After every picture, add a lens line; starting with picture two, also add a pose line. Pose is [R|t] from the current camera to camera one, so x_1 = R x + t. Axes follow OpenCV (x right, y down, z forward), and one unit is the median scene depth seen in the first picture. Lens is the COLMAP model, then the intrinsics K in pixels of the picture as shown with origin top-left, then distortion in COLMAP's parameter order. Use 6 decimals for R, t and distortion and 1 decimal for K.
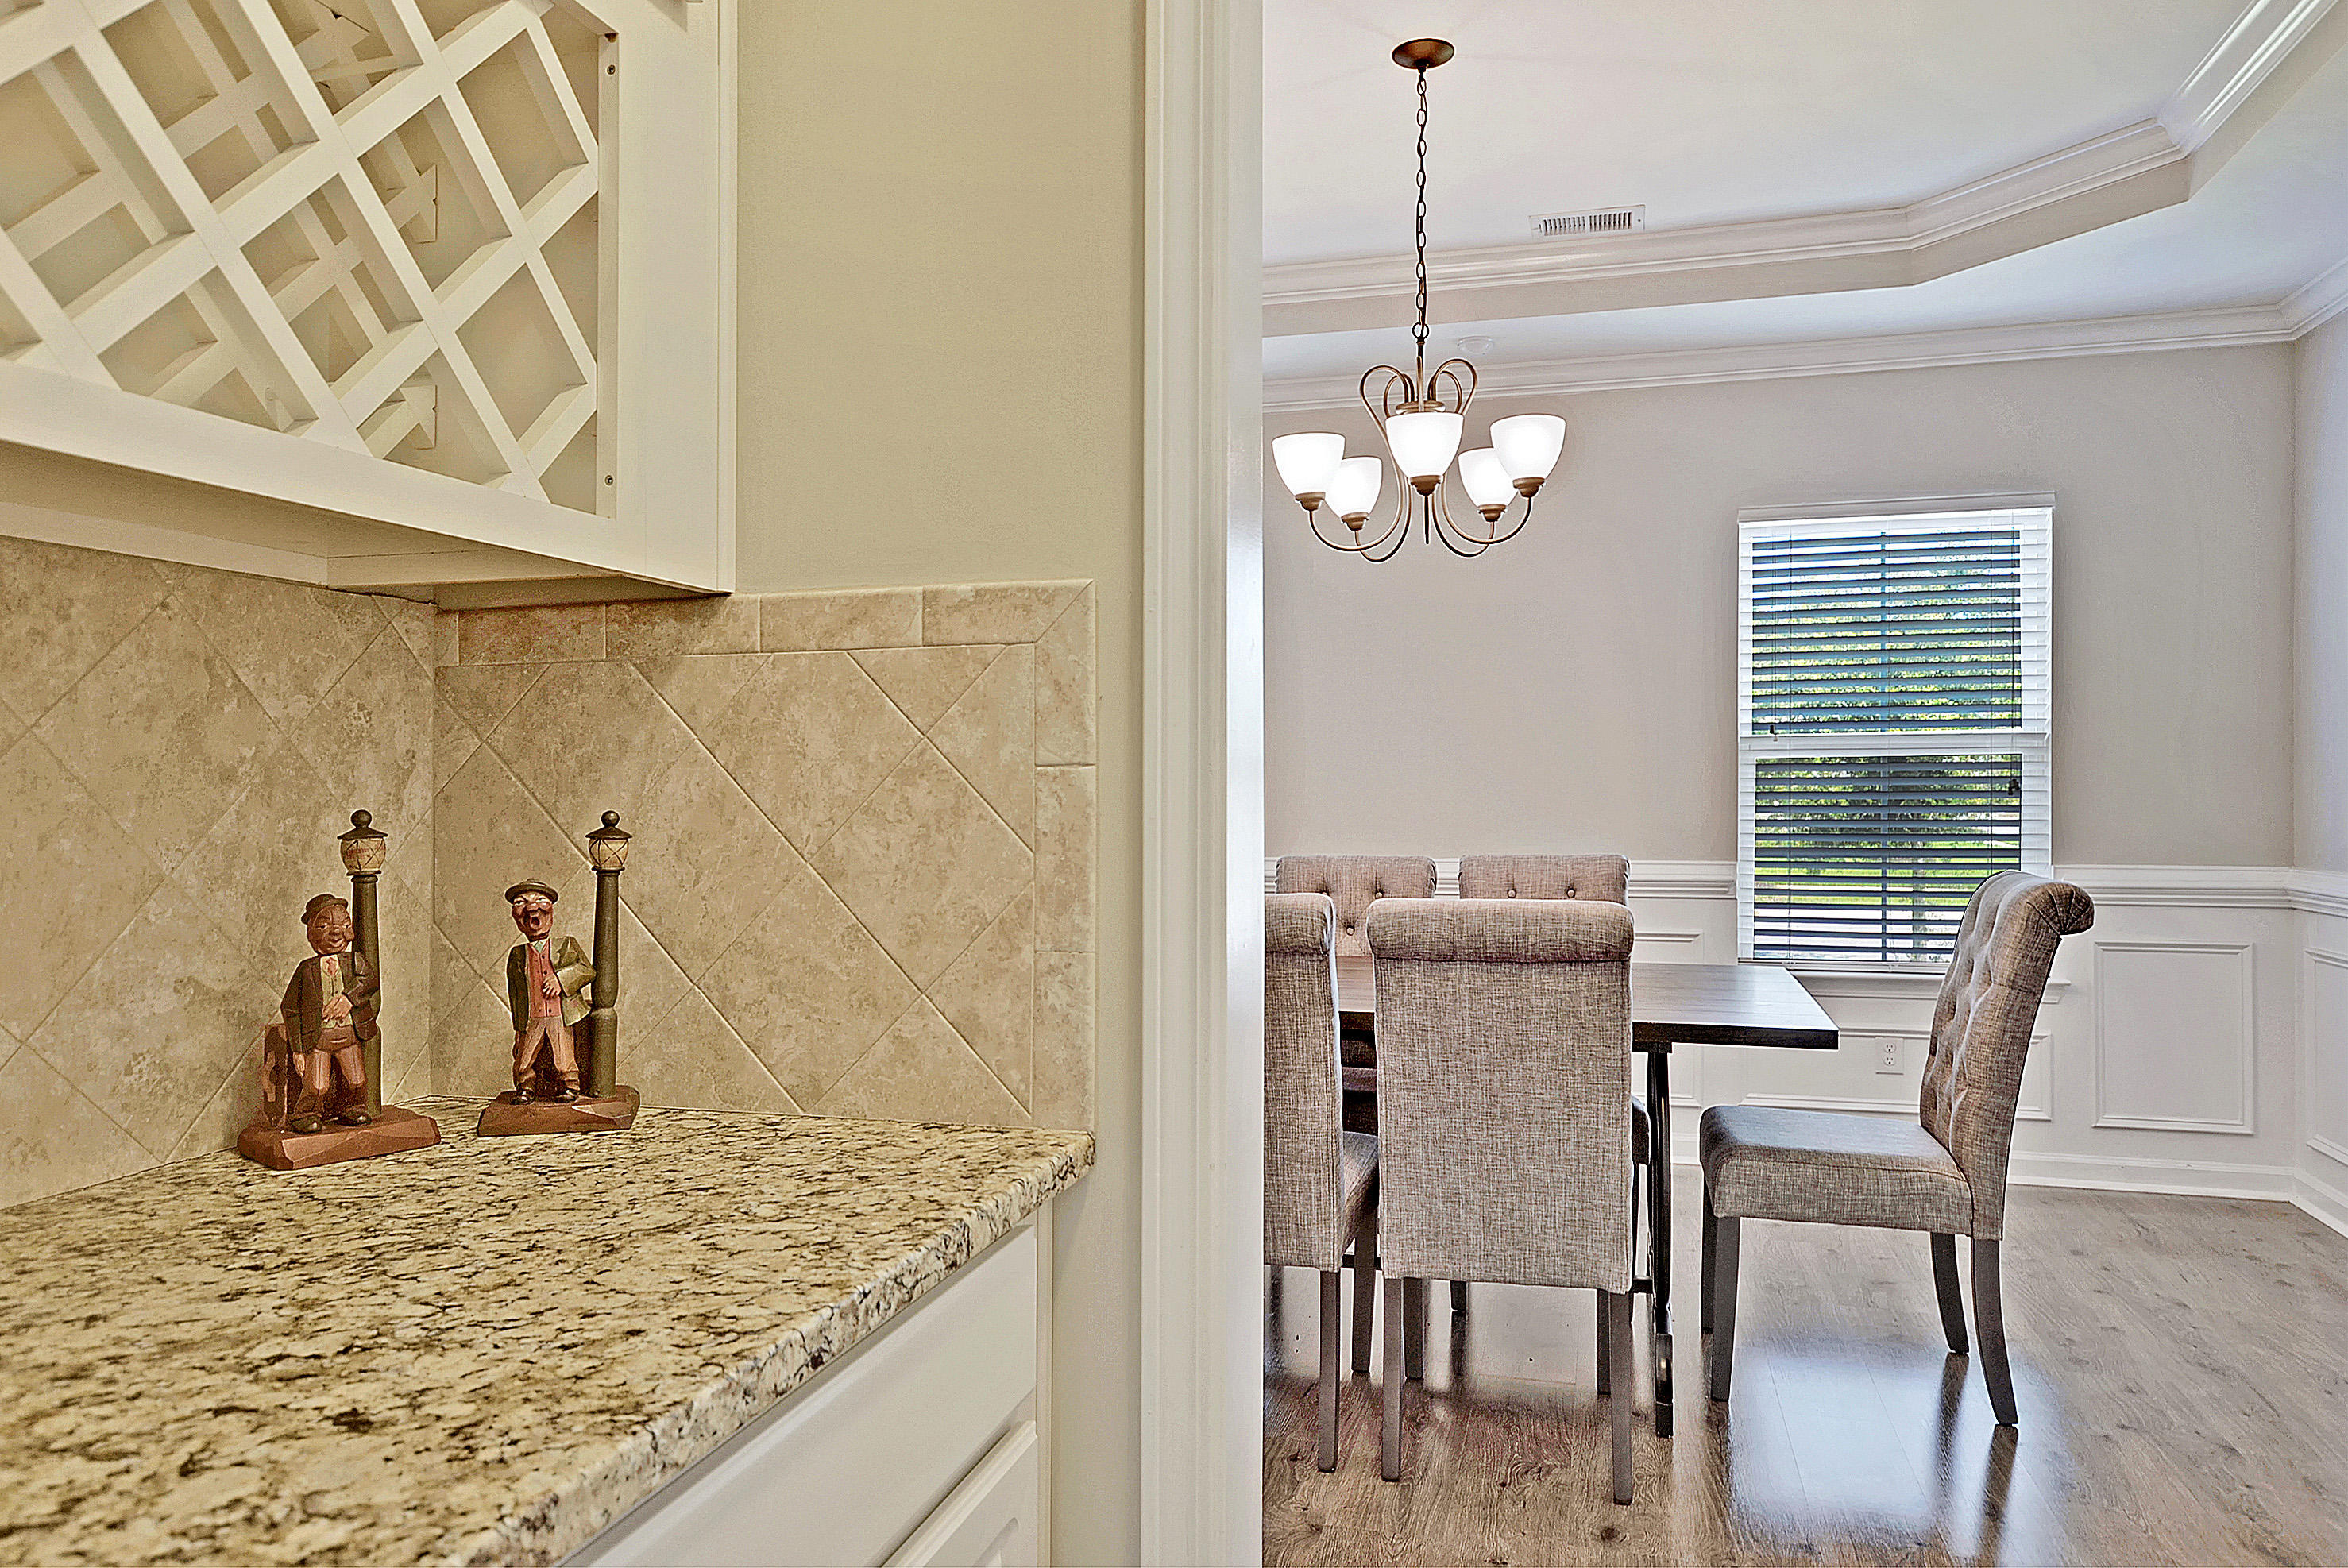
lens RADIAL K [[1564.4, 0, 1166.8], [0, 1564.4, 788.6], [0, 0, 1]] dist [0.008862, 0.000688]
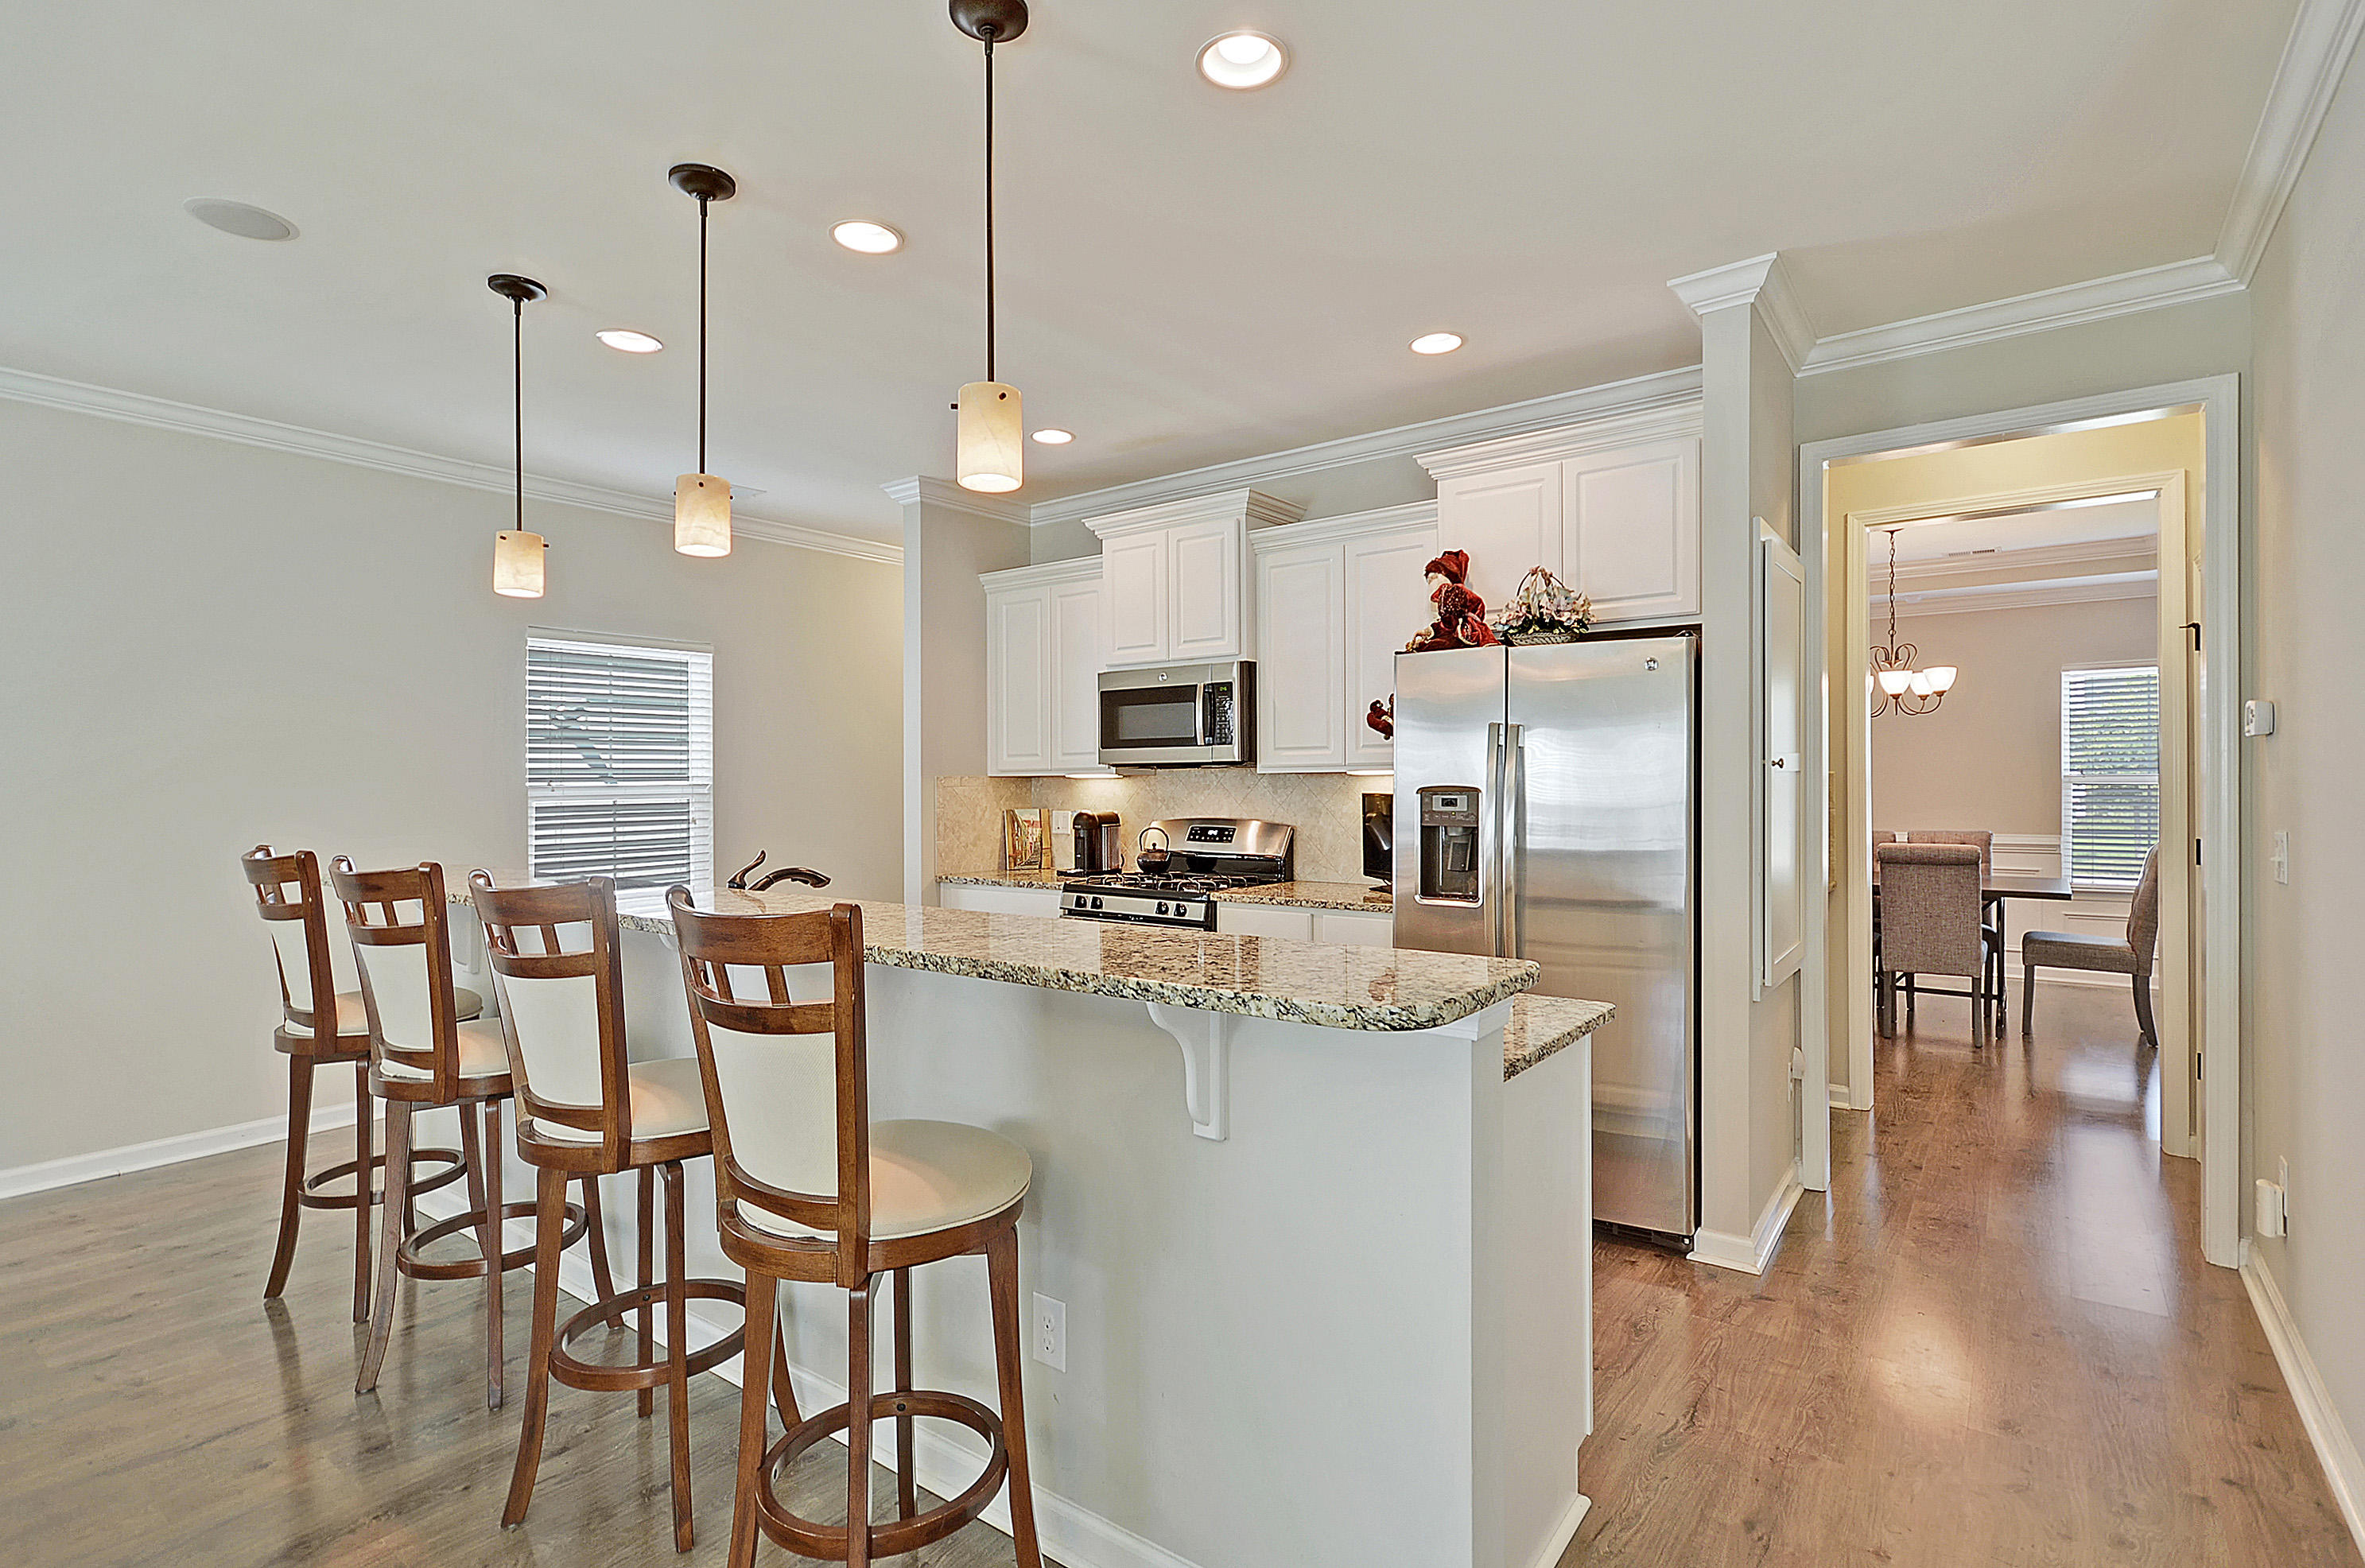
lens RADIAL K [[1111.2, 0, 1176.5], [0, 1111.2, 790.6], [0, 0, 1]] dist [0.003655, 0.000410]
pose [[0.929433, -0.004623, -0.368963, -0.283388], [0.006544, 0.999971, 0.003953, -0.041272], [0.368934, -0.006088, 0.929436, -1.262055]]
